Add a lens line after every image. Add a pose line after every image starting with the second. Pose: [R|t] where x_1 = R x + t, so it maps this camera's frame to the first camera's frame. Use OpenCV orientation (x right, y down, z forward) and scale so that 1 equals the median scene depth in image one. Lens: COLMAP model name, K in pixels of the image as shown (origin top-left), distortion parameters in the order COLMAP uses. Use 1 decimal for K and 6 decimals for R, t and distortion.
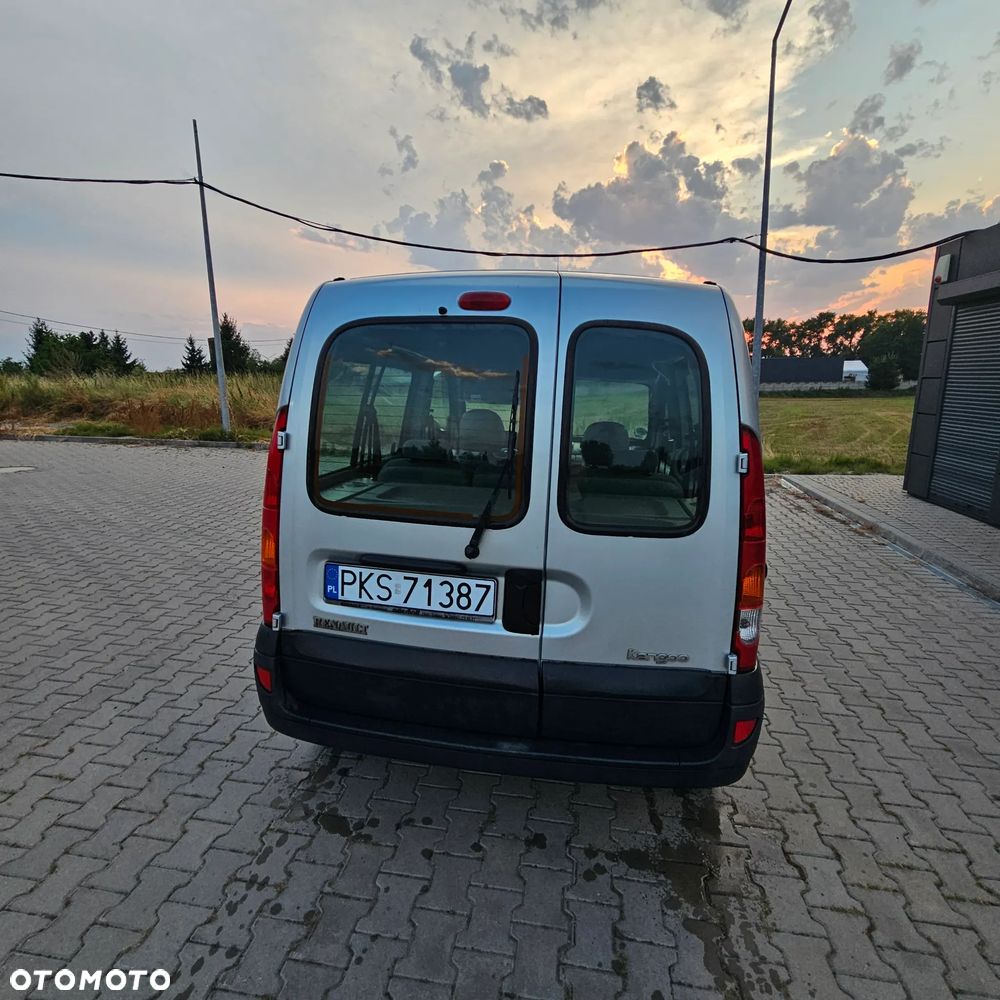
lens RADIAL K [[595.9, 0, 494.5], [0, 595.9, 496.1], [0, 0, 1]] dist [-0.002712, 0.000538]
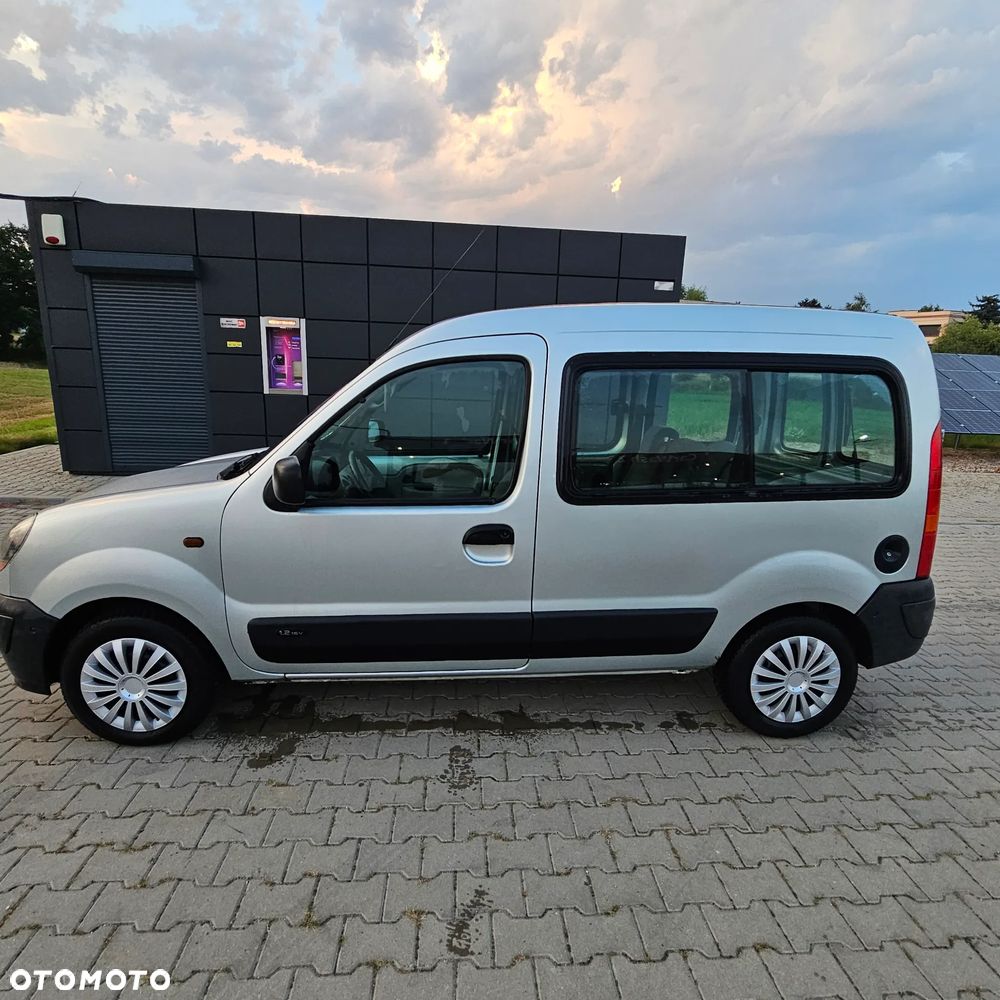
lens RADIAL K [[600.7, 0, 500.0], [0, 600.7, 500.0], [0, 0, 1]] dist [0.001260, -0.002767]
pose [[-0.233549, -0.231851, 0.944299, -1.495247], [0.151601, 0.950597, 0.270892, -0.494639], [-0.960454, 0.206423, -0.186862, 2.297840]]
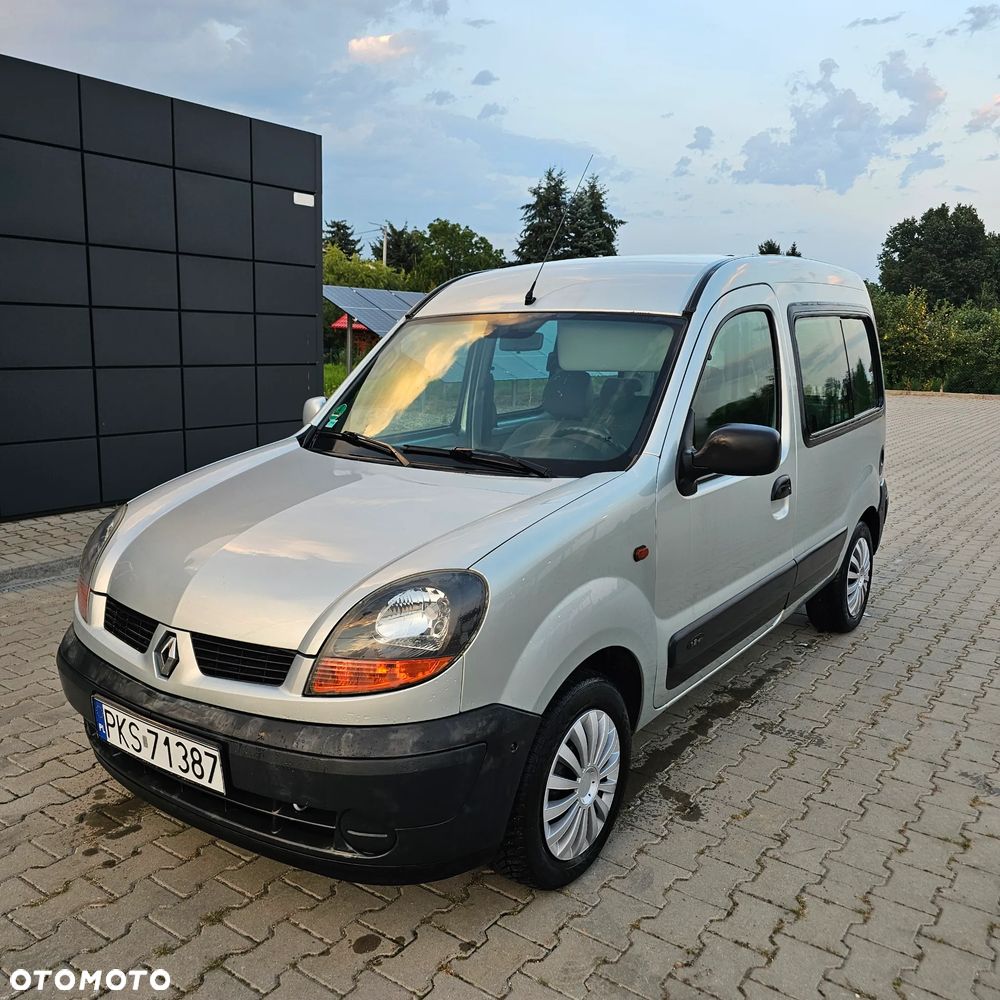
lens RADIAL K [[905.7, 0, 515.6], [0, 905.7, 486.5], [0, 0, 1]] dist [0.035668, -0.019458]
pose [[-0.897492, -0.109294, 0.427274, -0.608437], [0.049897, 0.937424, 0.344597, -0.768011], [-0.438199, 0.330593, -0.835877, 3.937438]]
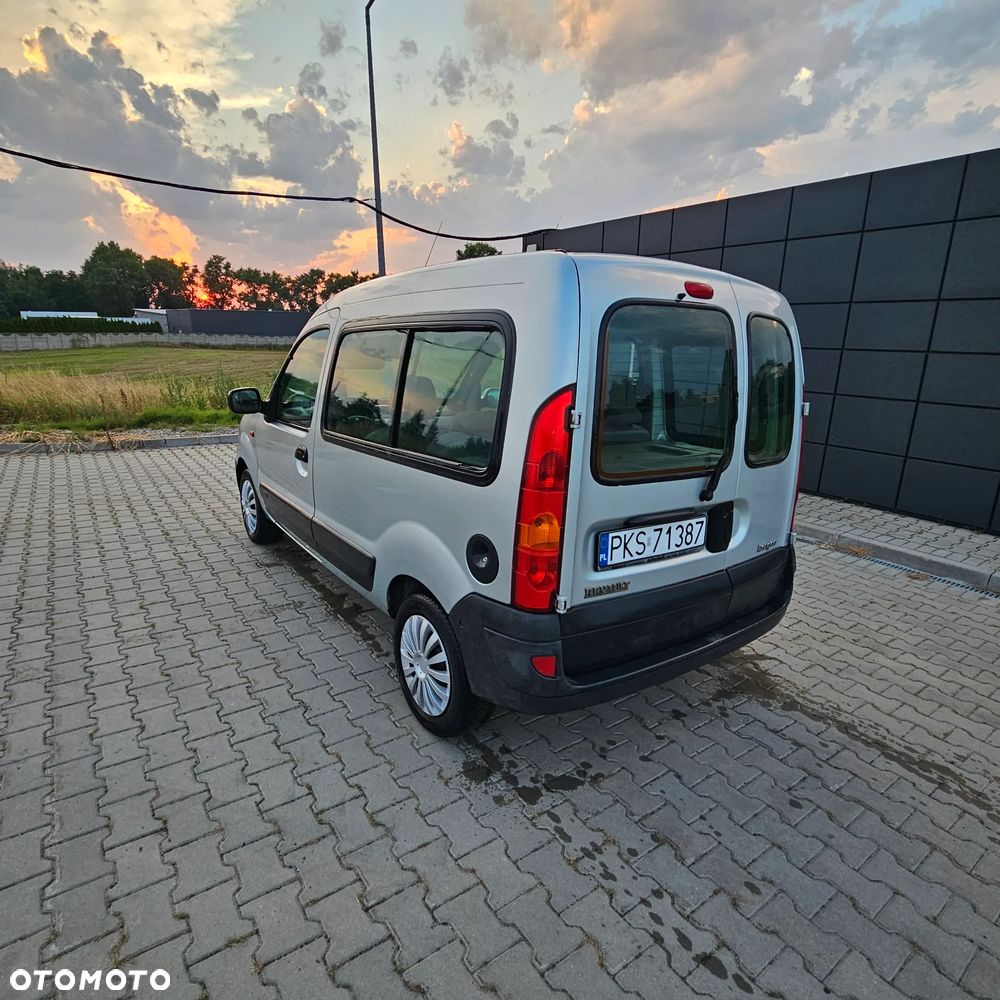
lens RADIAL K [[599.9, 0, 495.7], [0, 599.9, 495.5], [0, 0, 1]] dist [-0.000134, -0.003073]
pose [[0.712557, -0.167864, 0.681237, -1.136226], [0.117858, 0.985798, 0.119635, -0.103104], [-0.691644, -0.004958, 0.722221, 0.372563]]
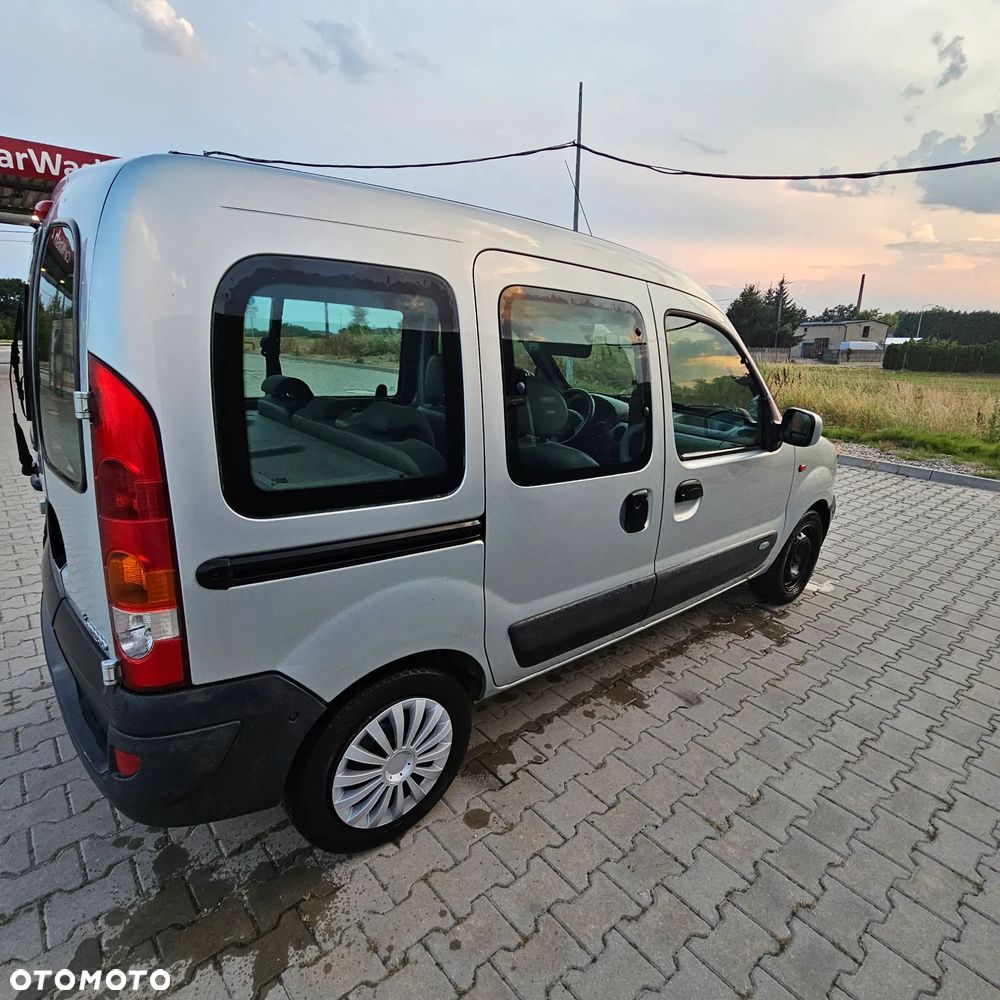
lens RADIAL K [[591.2, 0, 497.0], [0, 591.2, 501.8], [0, 0, 1]] dist [-0.001579, 0.001278]
pose [[0.760719, 0.198815, -0.617883, 1.117342], [-0.154907, 0.980037, 0.124628, -0.095550], [0.630326, 0.000907, 0.776330, 0.677293]]
